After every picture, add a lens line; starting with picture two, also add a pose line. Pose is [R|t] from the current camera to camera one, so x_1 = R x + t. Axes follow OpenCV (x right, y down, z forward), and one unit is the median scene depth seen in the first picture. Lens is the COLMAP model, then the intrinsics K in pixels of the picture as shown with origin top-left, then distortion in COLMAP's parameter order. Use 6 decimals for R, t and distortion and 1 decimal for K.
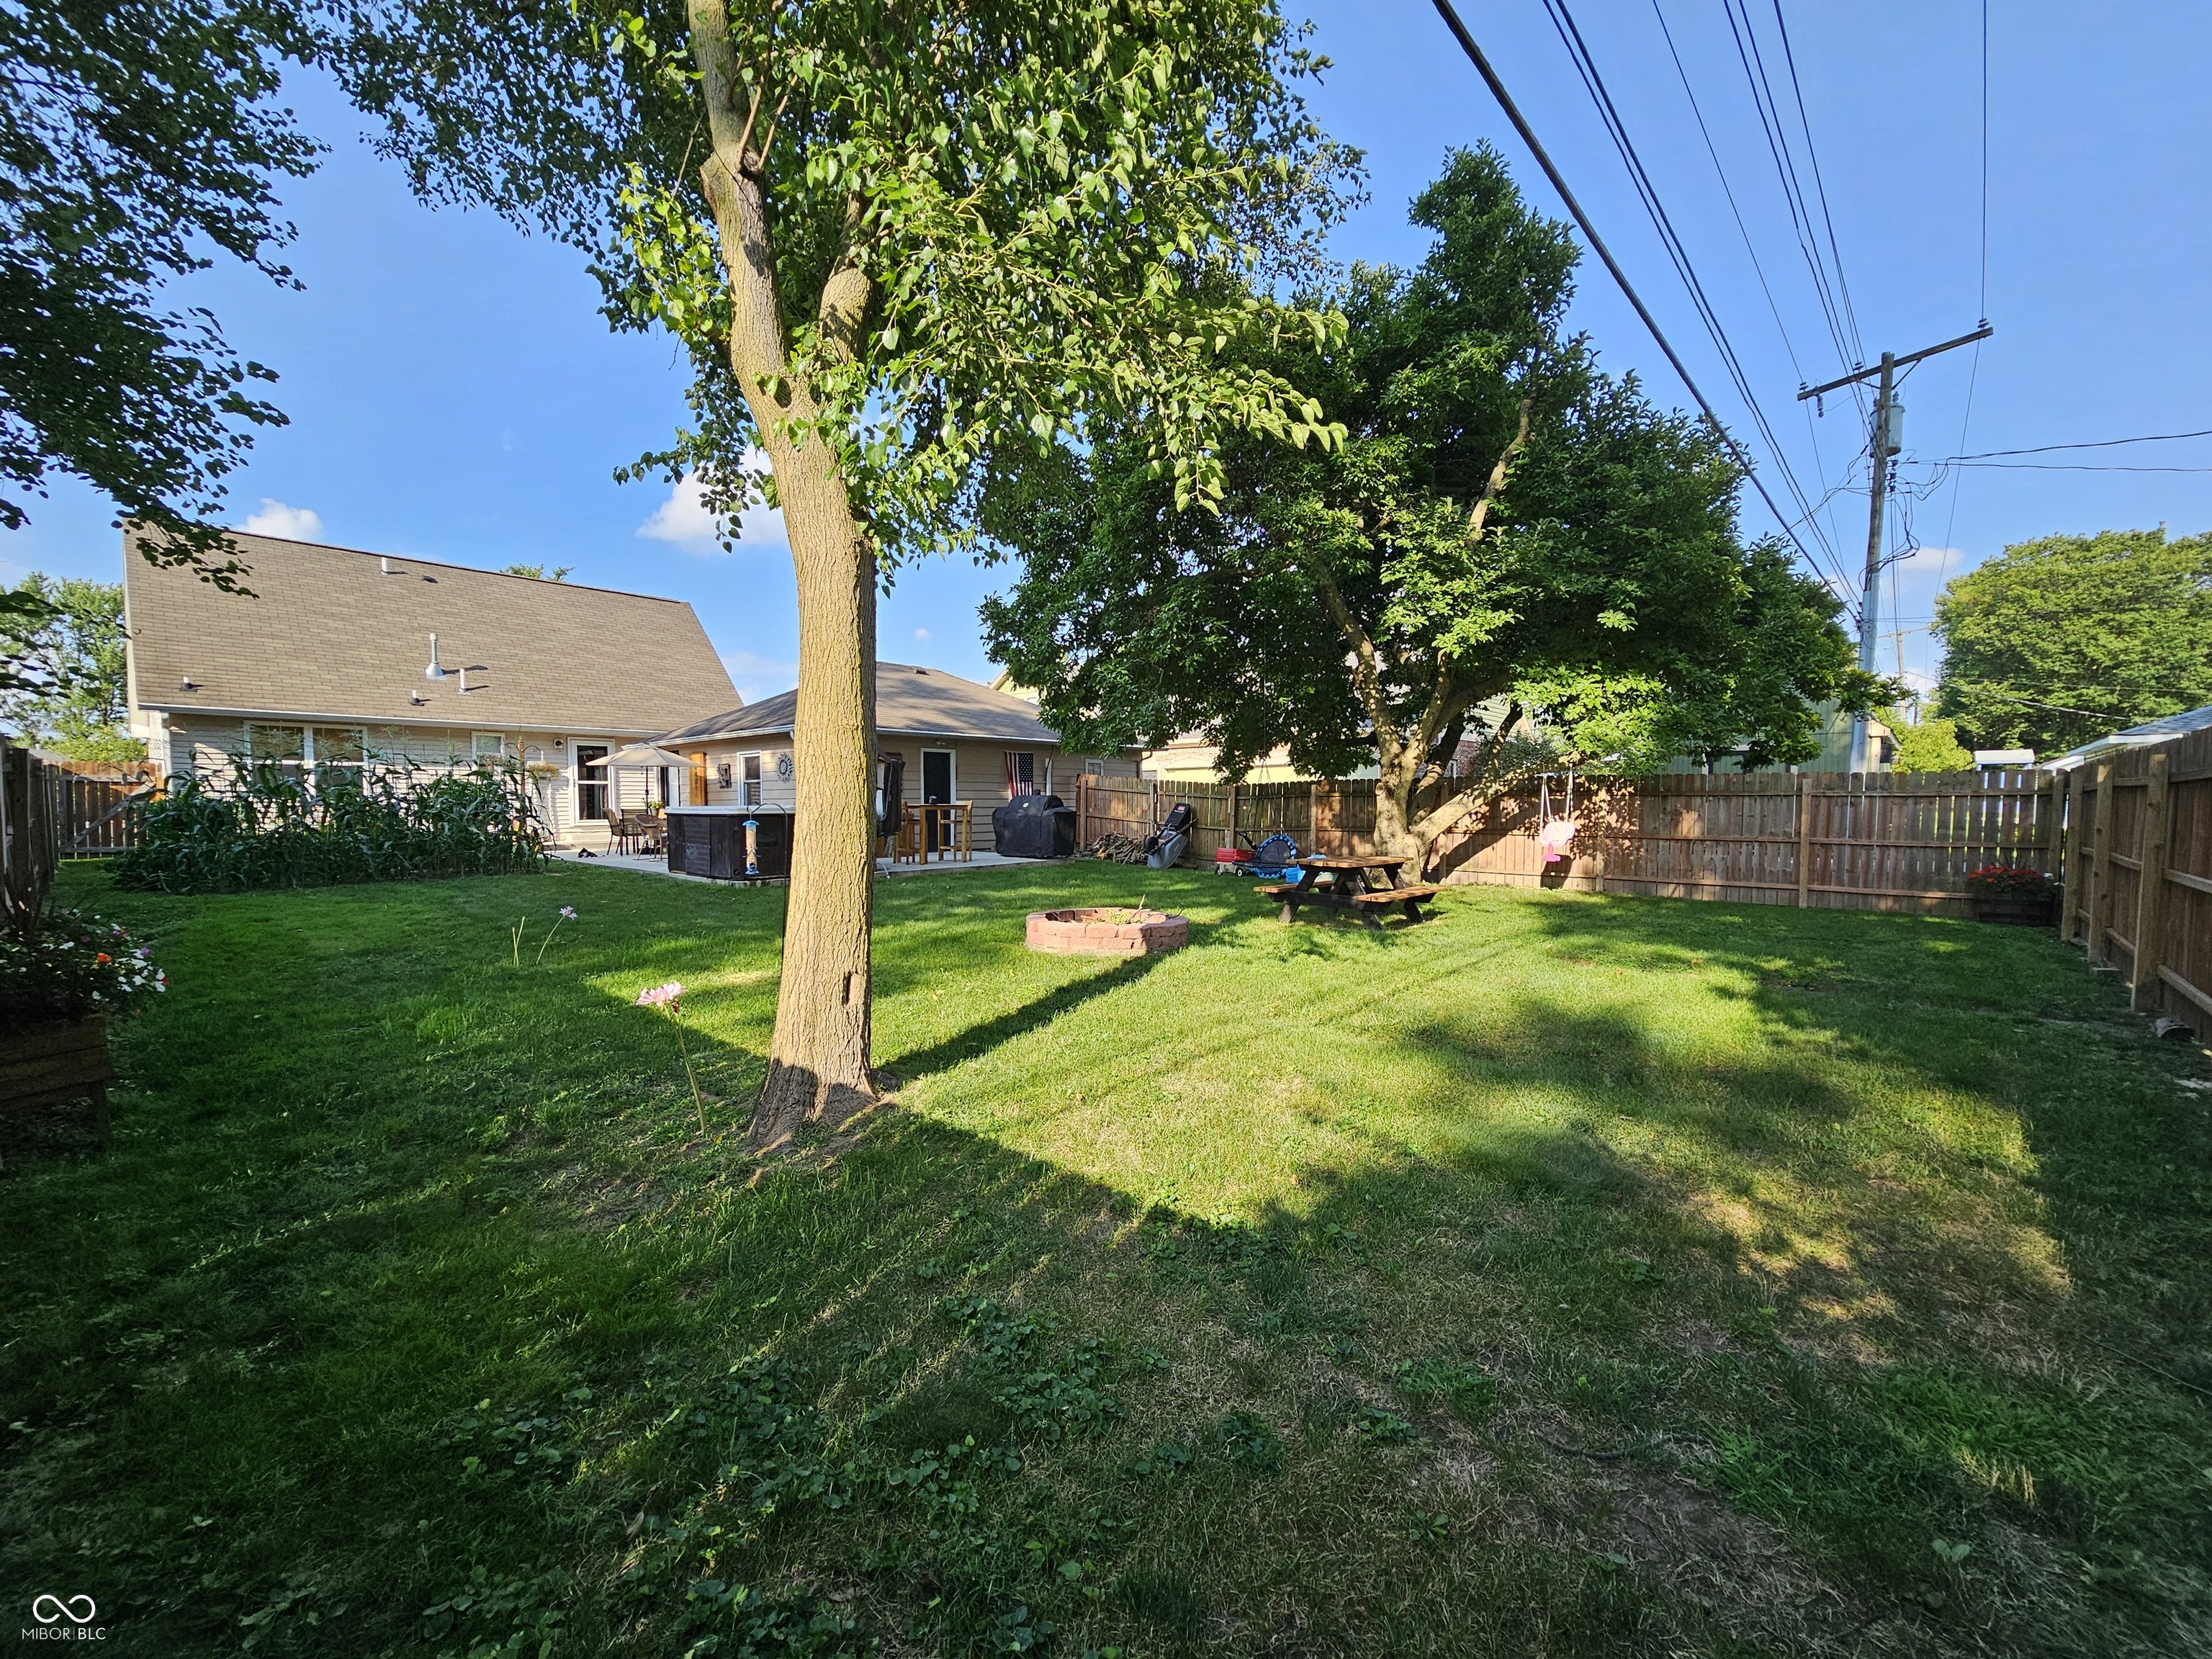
lens RADIAL K [[899.5, 0, 1091.0], [0, 899.5, 848.7], [0, 0, 1]] dist [-0.003542, -0.000086]
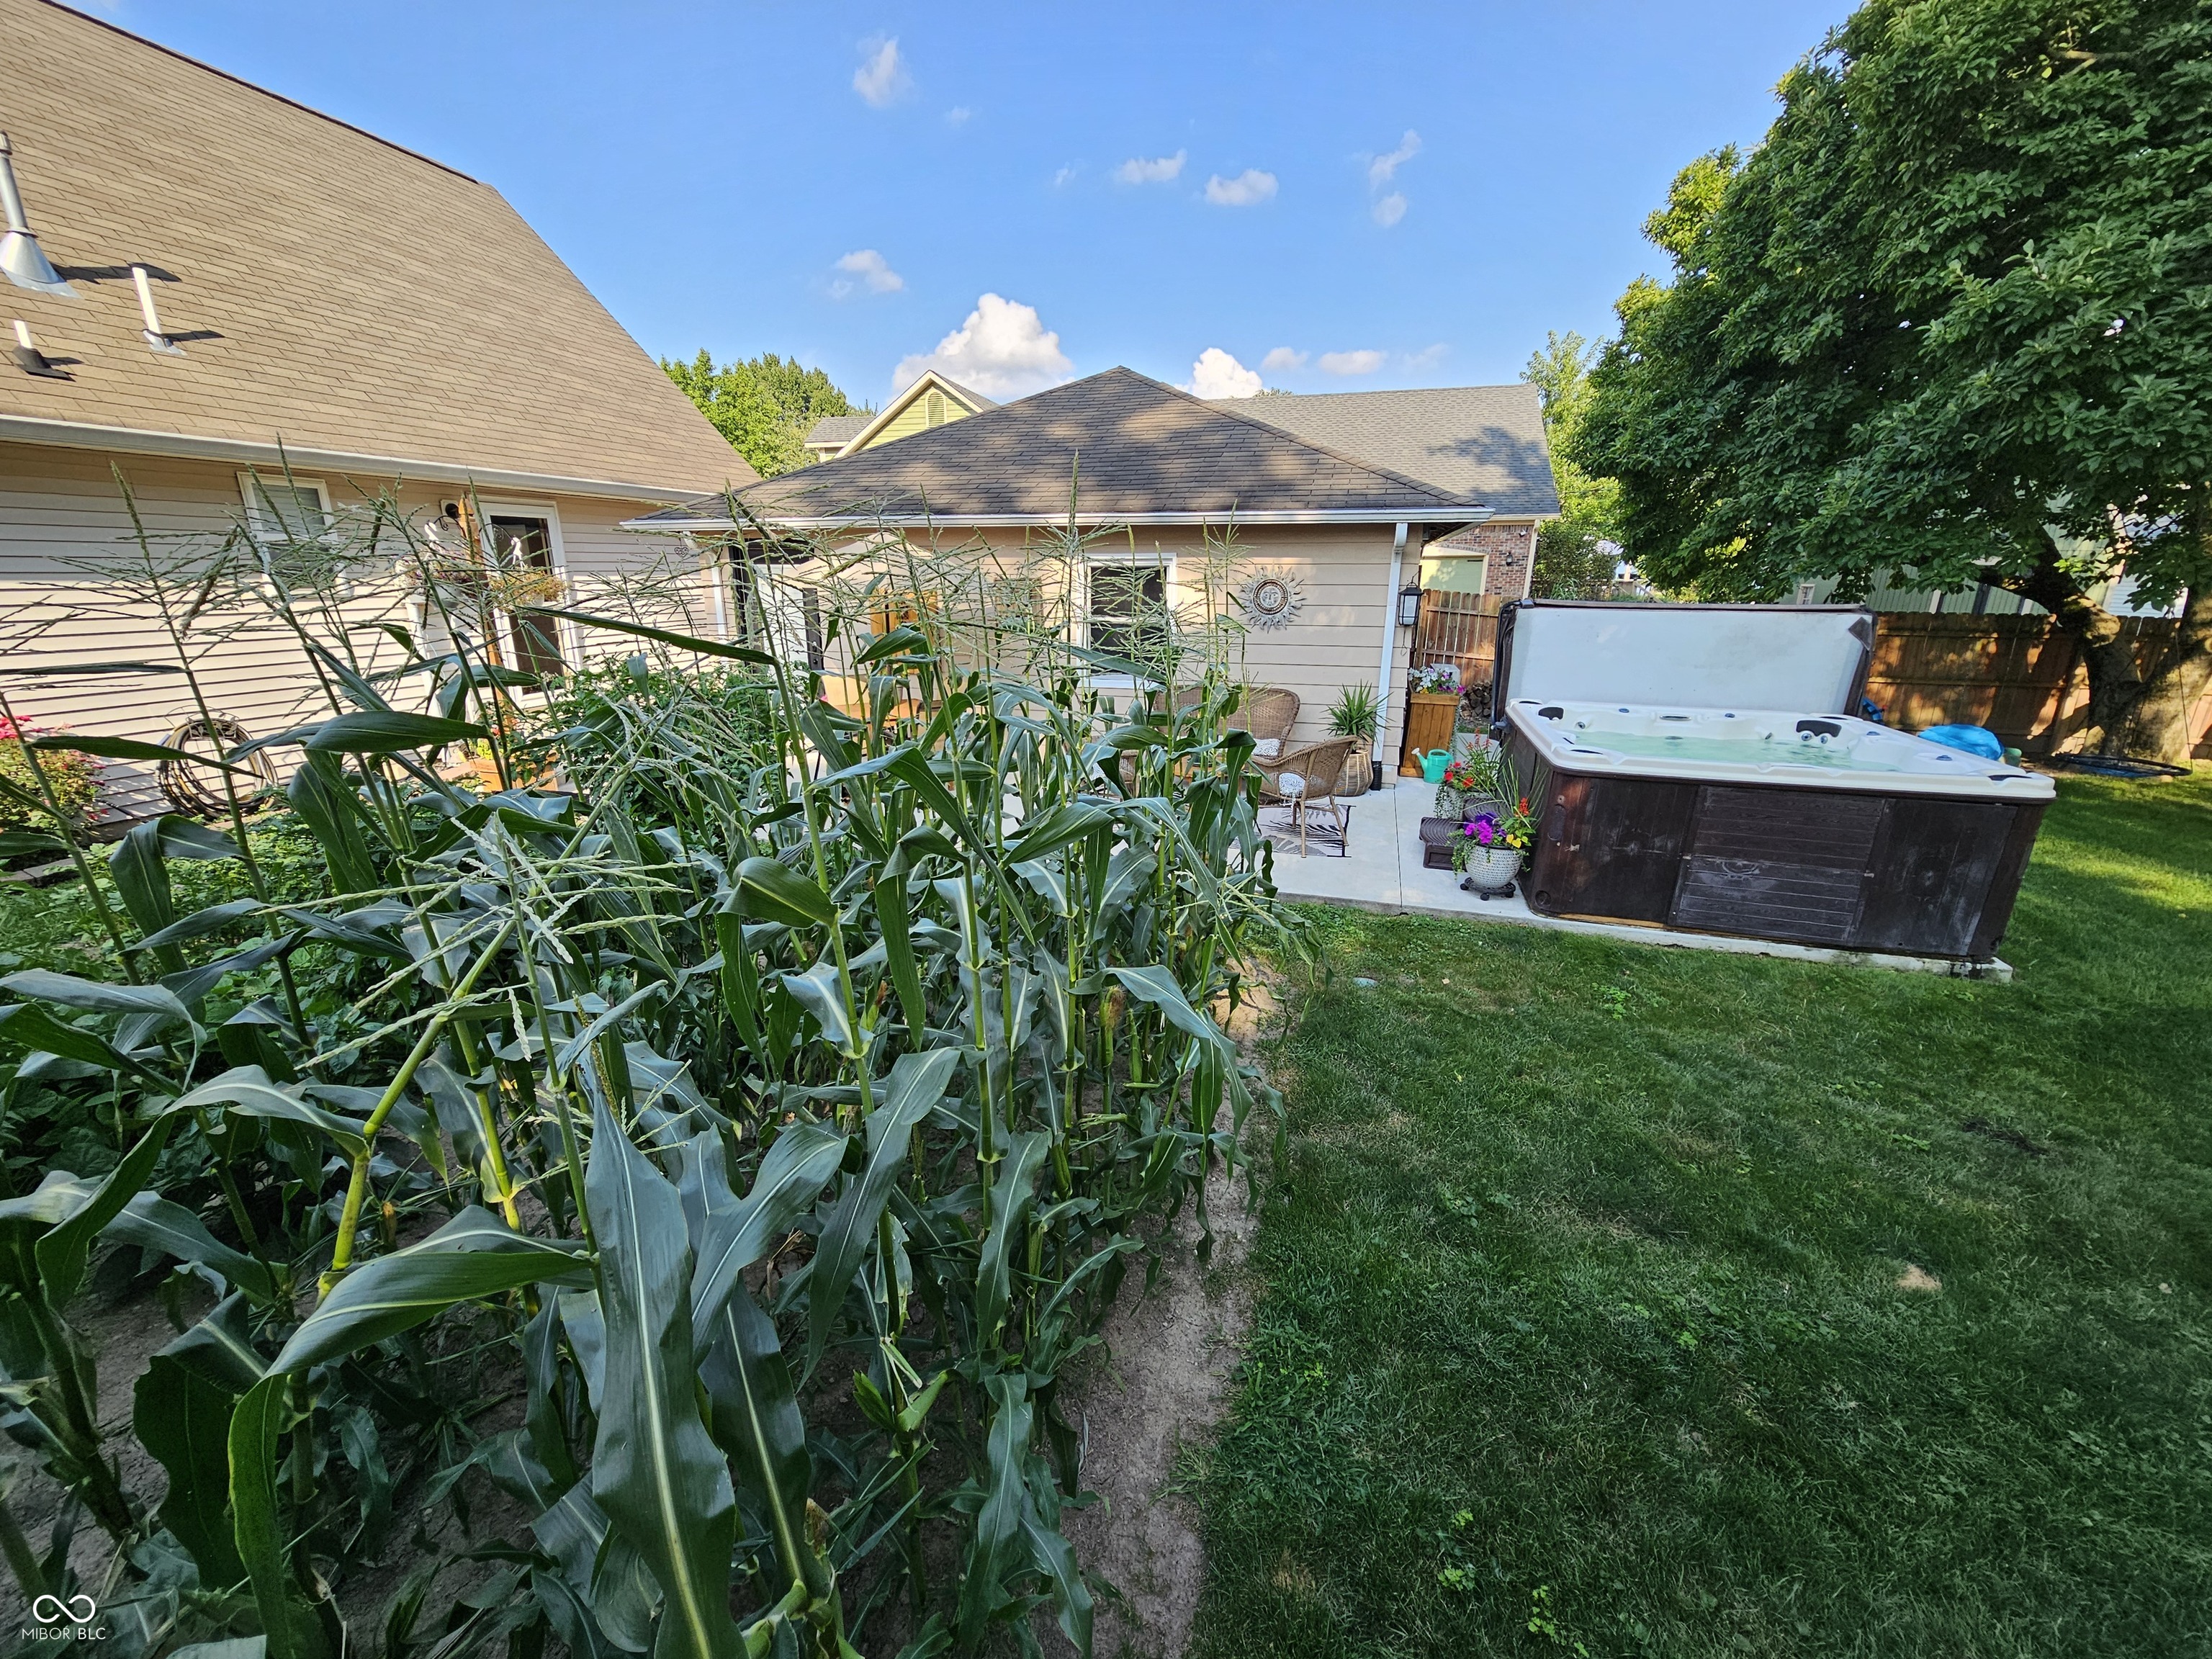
lens RADIAL K [[903.5, 0, 1094.5], [0, 903.5, 847.8], [0, 0, 1]] dist [-0.002923, 0.000612]
pose [[0.898320, -0.121009, 0.422349, -0.903629], [0.012817, 0.968129, 0.250122, -0.117034], [-0.439155, -0.219277, 0.871241, 0.833591]]
